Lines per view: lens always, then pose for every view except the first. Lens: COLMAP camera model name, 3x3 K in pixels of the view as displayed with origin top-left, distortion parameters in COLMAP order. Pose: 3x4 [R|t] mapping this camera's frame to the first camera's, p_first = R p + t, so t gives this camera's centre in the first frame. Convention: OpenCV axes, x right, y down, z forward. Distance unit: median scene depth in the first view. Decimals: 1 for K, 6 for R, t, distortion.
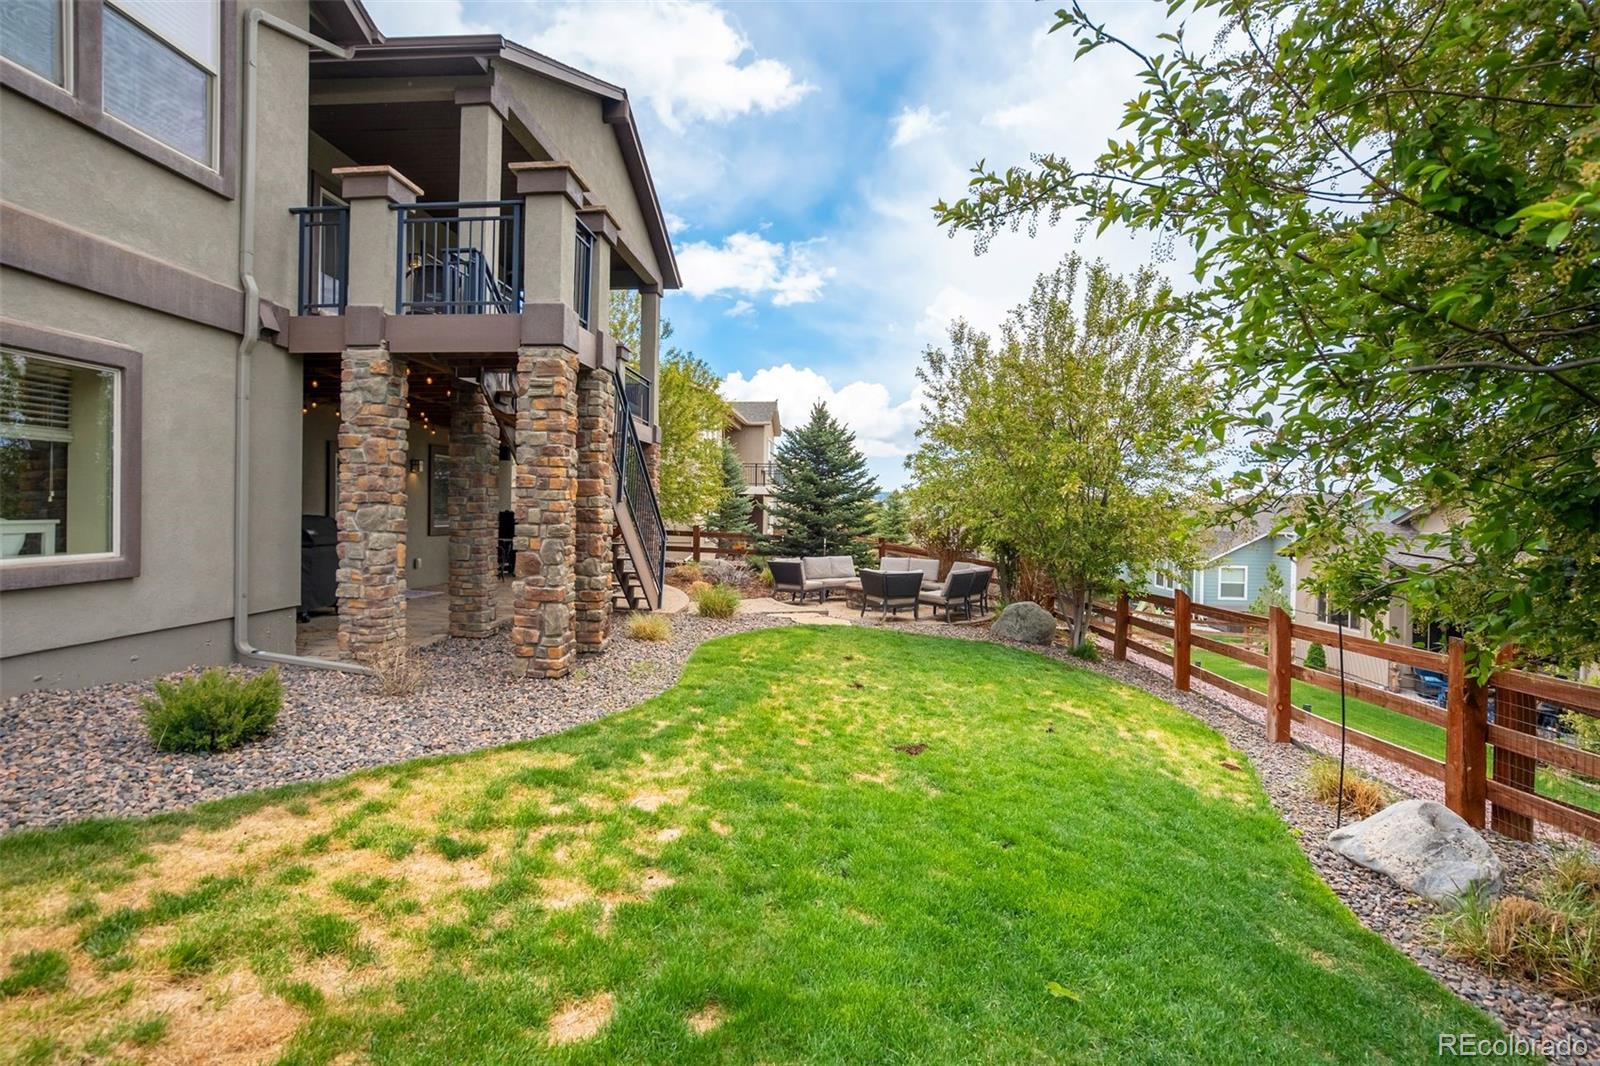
lens RADIAL K [[751.9, 0, 818.0], [0, 751.9, 517.5], [0, 0, 1]] dist [-0.026855, 0.001099]
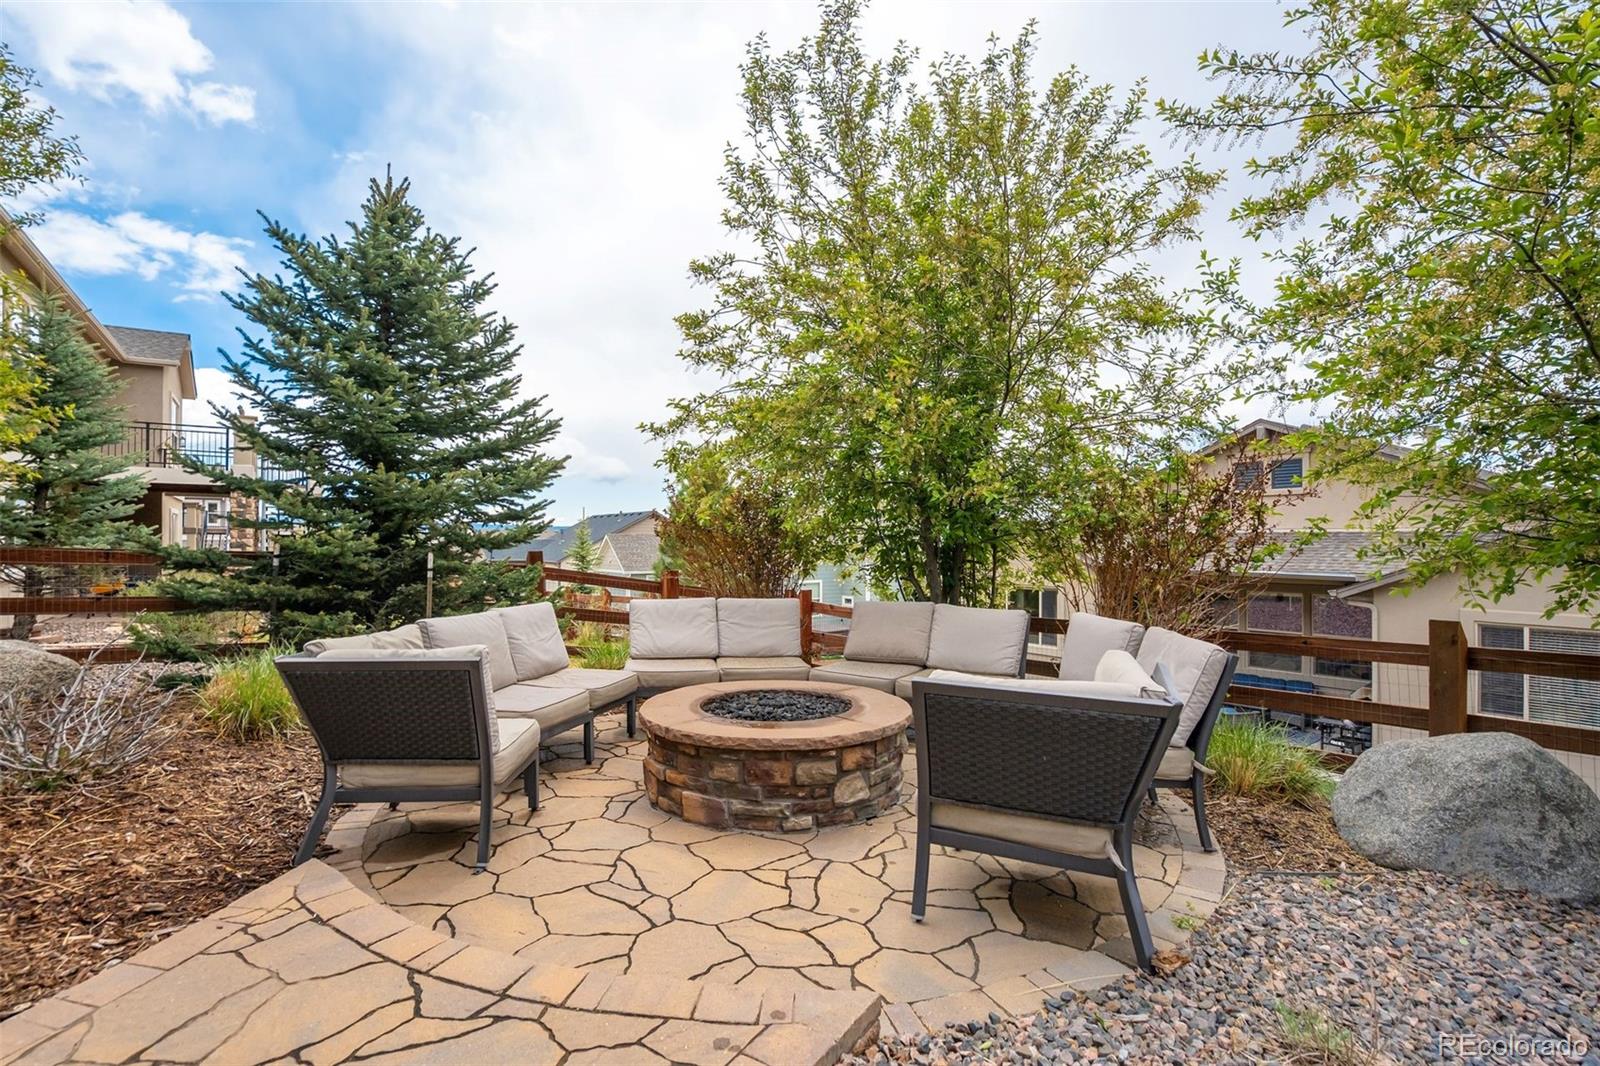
lens RADIAL K [[751.9, 0, 796.3], [0, 751.9, 526.4], [0, 0, 1]] dist [-0.026855, 0.001099]
pose [[0.798826, -0.014230, 0.601394, -0.135940], [0.018429, 0.999830, -0.000822, 0.043140], [-0.601280, 0.011740, 0.798952, 1.391200]]
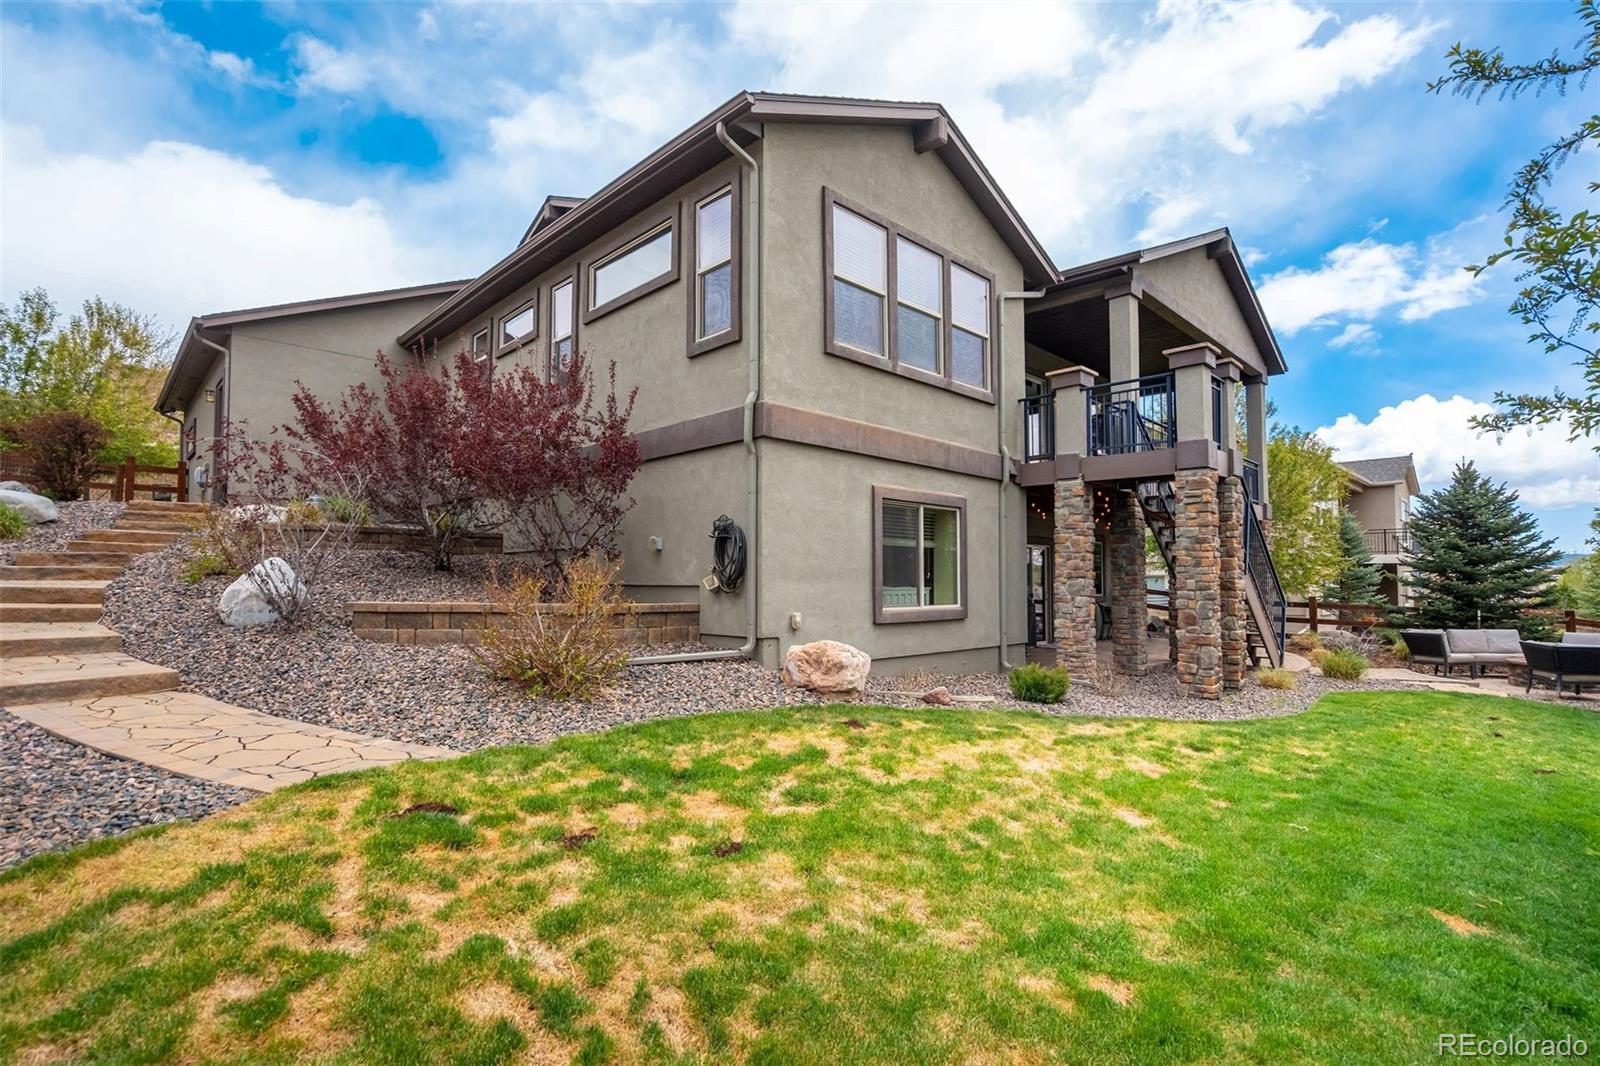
lens RADIAL K [[751.9, 0, 796.6], [0, 751.9, 539.8], [0, 0, 1]] dist [-0.026855, 0.001099]
pose [[0.725663, -0.046185, -0.686498, 0.053356], [-0.000698, 0.997695, -0.067859, 0.007202], [0.688050, 0.049722, 0.723958, -0.475054]]
